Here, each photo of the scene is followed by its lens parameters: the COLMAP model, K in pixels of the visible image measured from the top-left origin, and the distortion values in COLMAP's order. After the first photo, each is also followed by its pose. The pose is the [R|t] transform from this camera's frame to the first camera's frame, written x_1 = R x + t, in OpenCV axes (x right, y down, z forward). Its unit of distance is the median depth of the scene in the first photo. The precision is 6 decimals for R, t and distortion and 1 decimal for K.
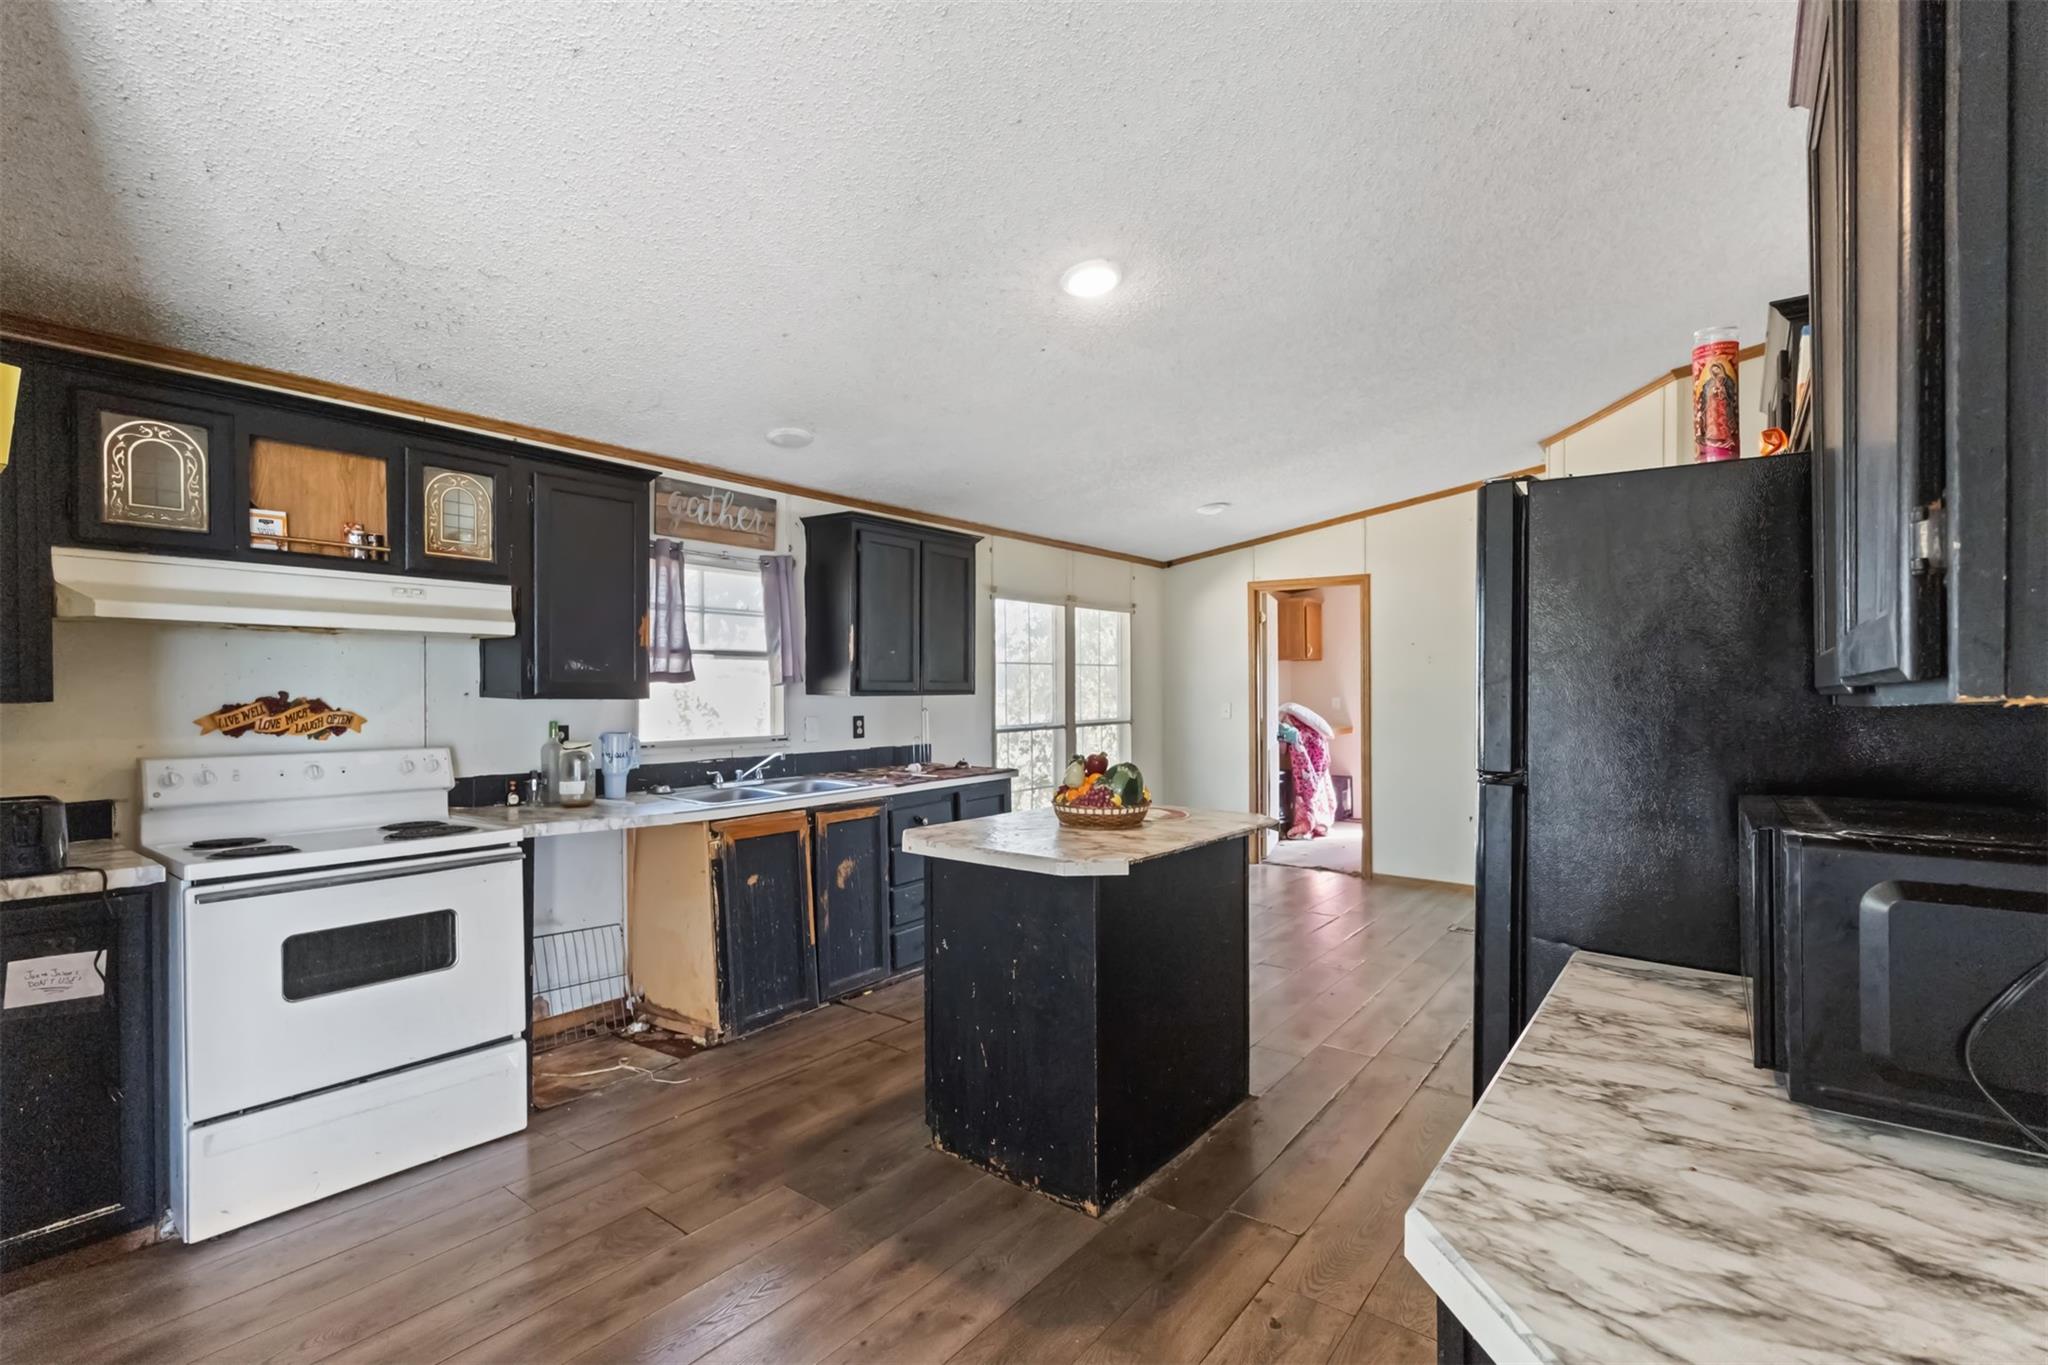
lens RADIAL K [[904.2, 0, 1012.4], [0, 904.2, 689.9], [0, 0, 1]] dist [-0.002732, 0.001819]
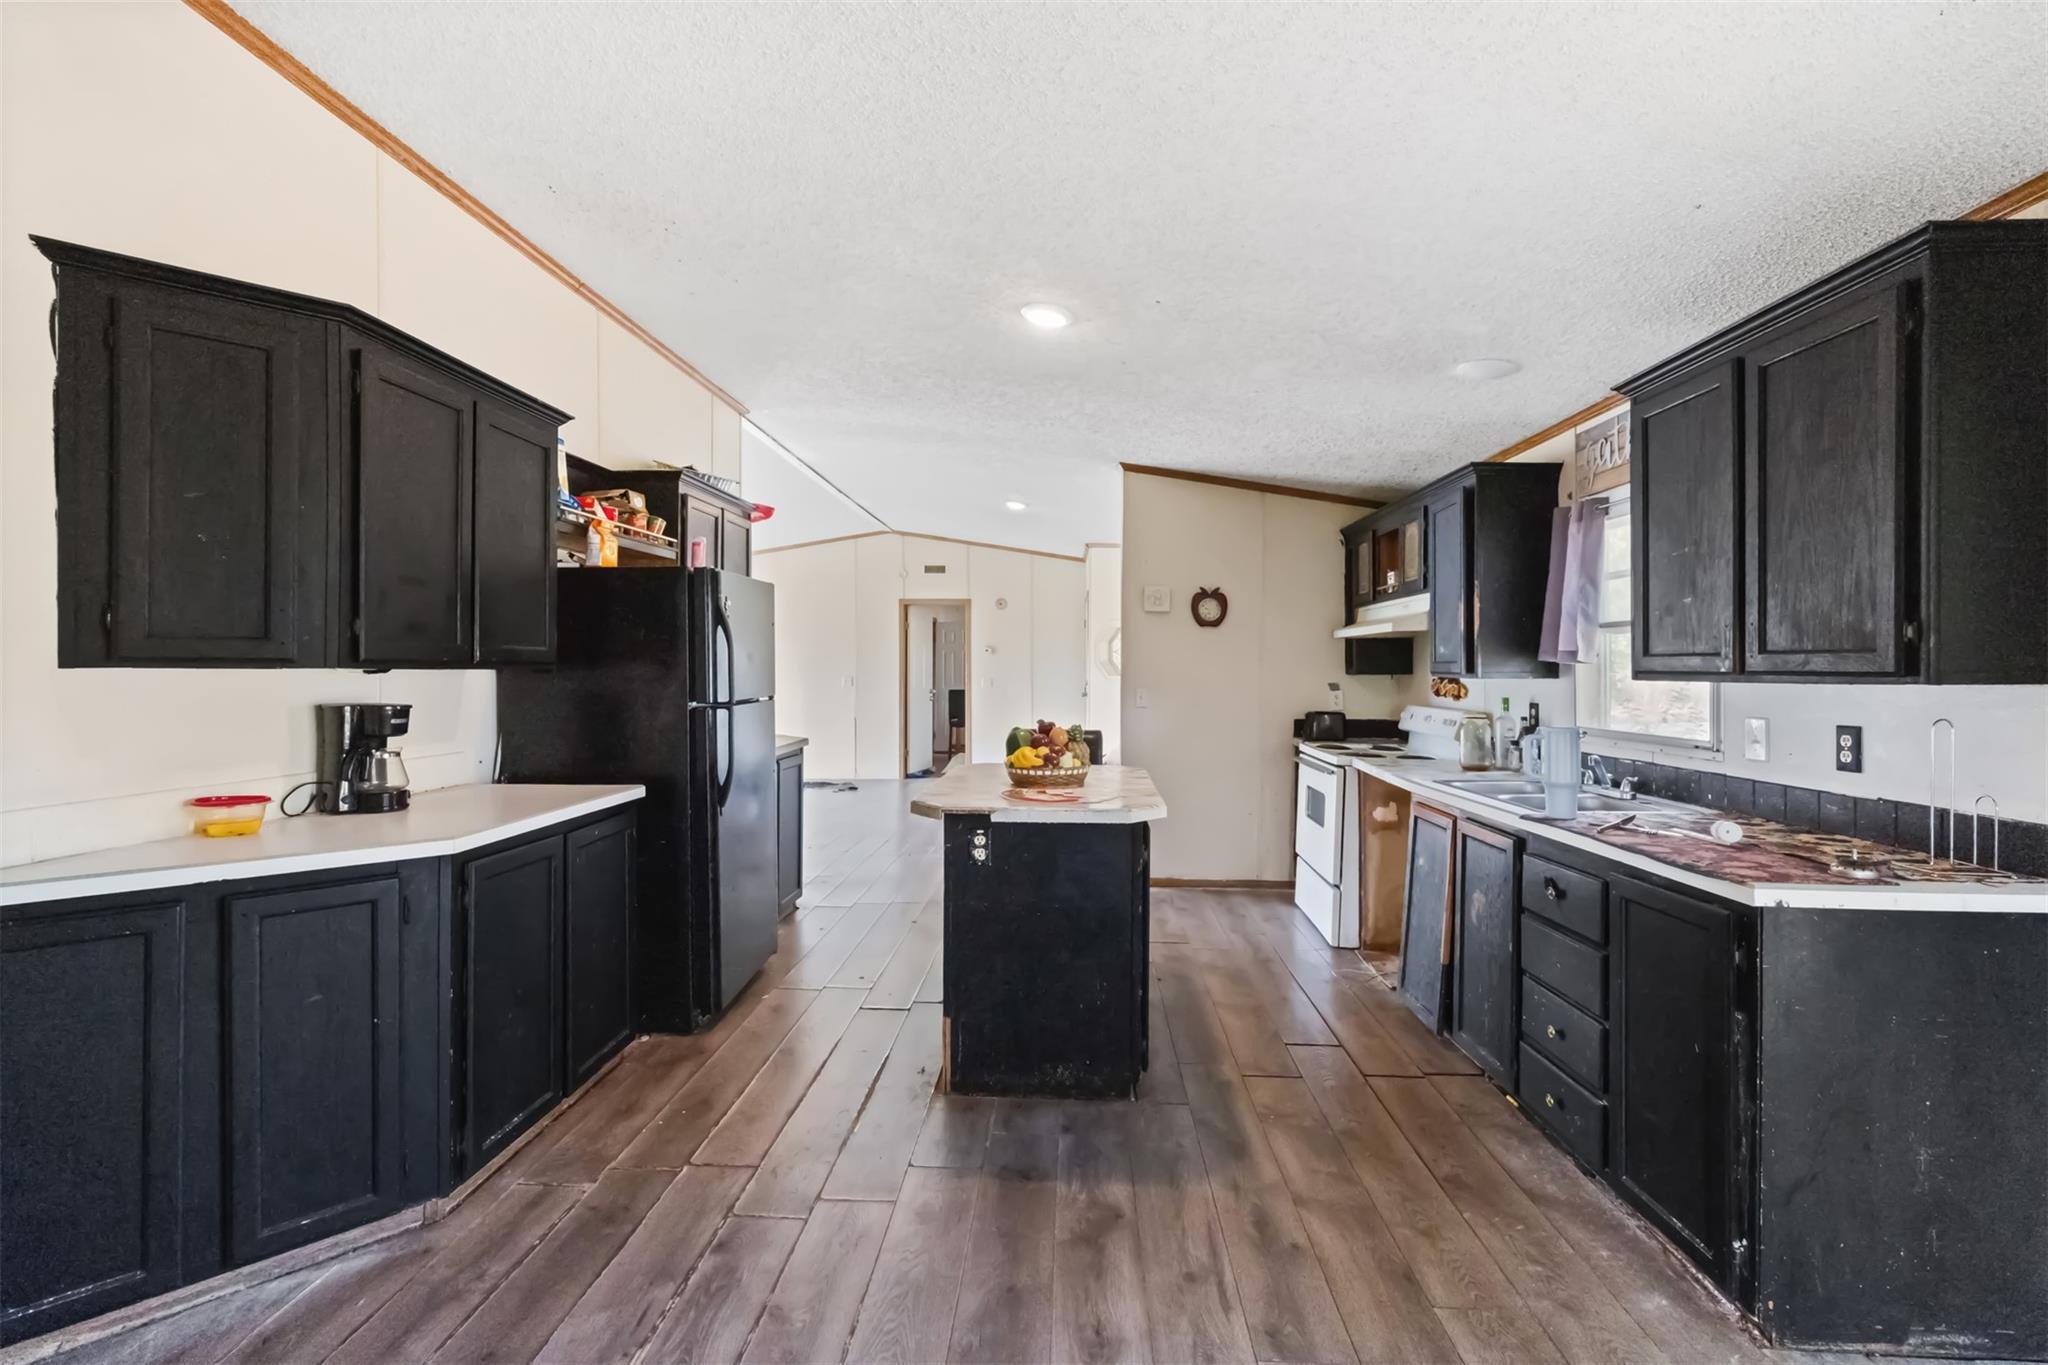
lens RADIAL K [[904.2, 0, 1041.9], [0, 904.2, 664.4], [0, 0, 1]] dist [-0.002732, 0.001819]
pose [[-0.808465, -0.002715, -0.588539, 0.558816], [-0.000394, 0.999992, -0.004073, -0.001858], [0.588545, -0.003061, -0.808459, 1.371672]]
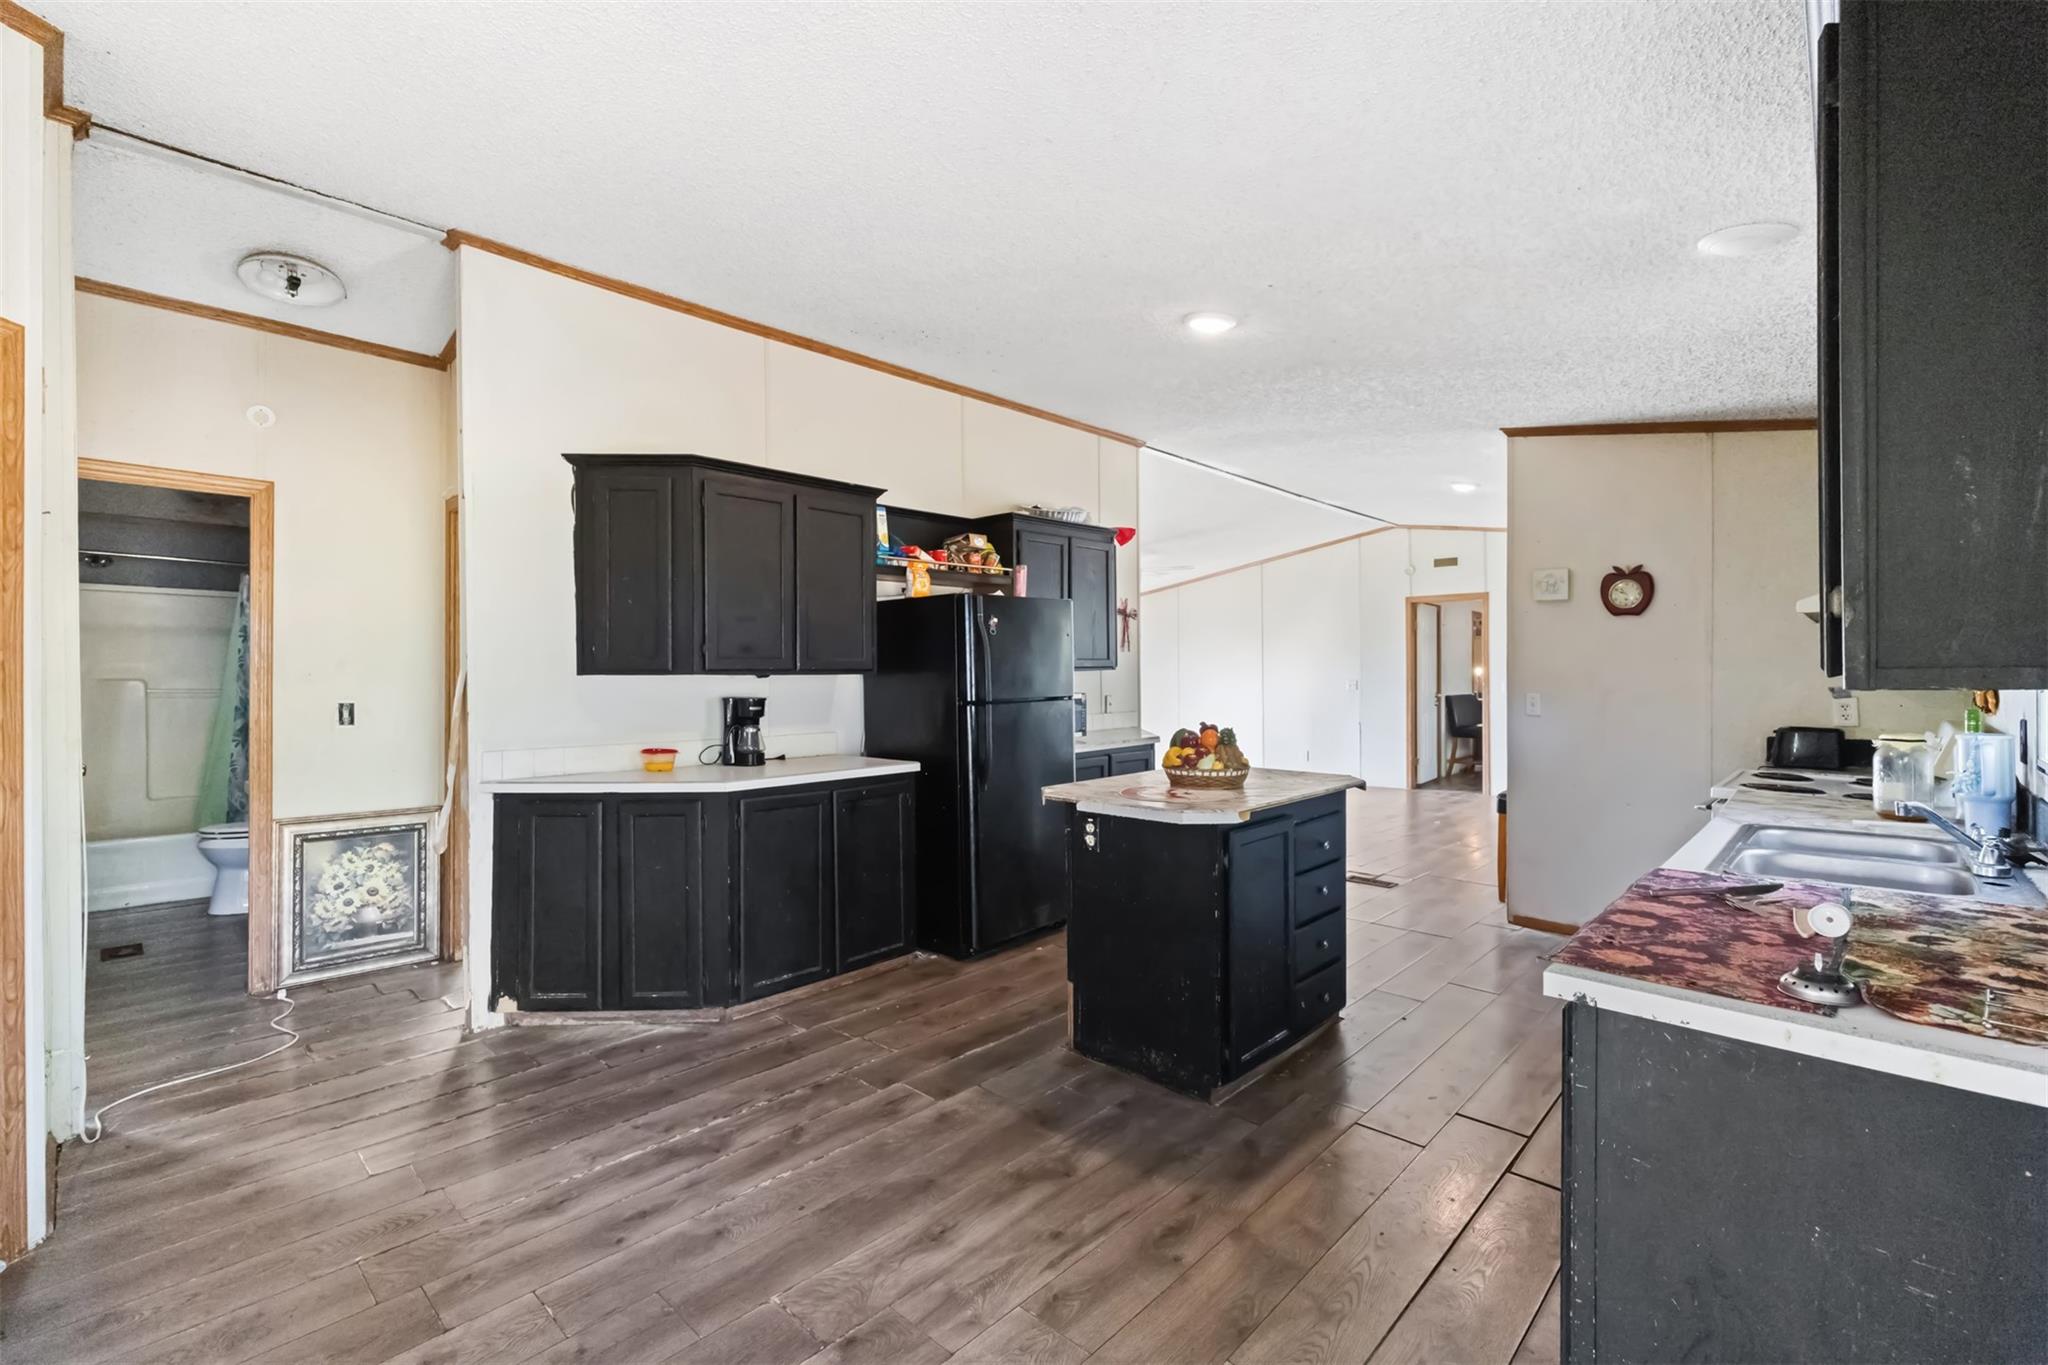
lens RADIAL K [[904.2, 0, 1024.7], [0, 904.2, 672.7], [0, 0, 1]] dist [-0.002732, 0.001819]
pose [[-0.996297, 0.006788, 0.085709, 0.168098], [0.006725, 0.999977, -0.001016, -0.000487], [-0.085714, -0.000436, -0.996320, 1.554790]]
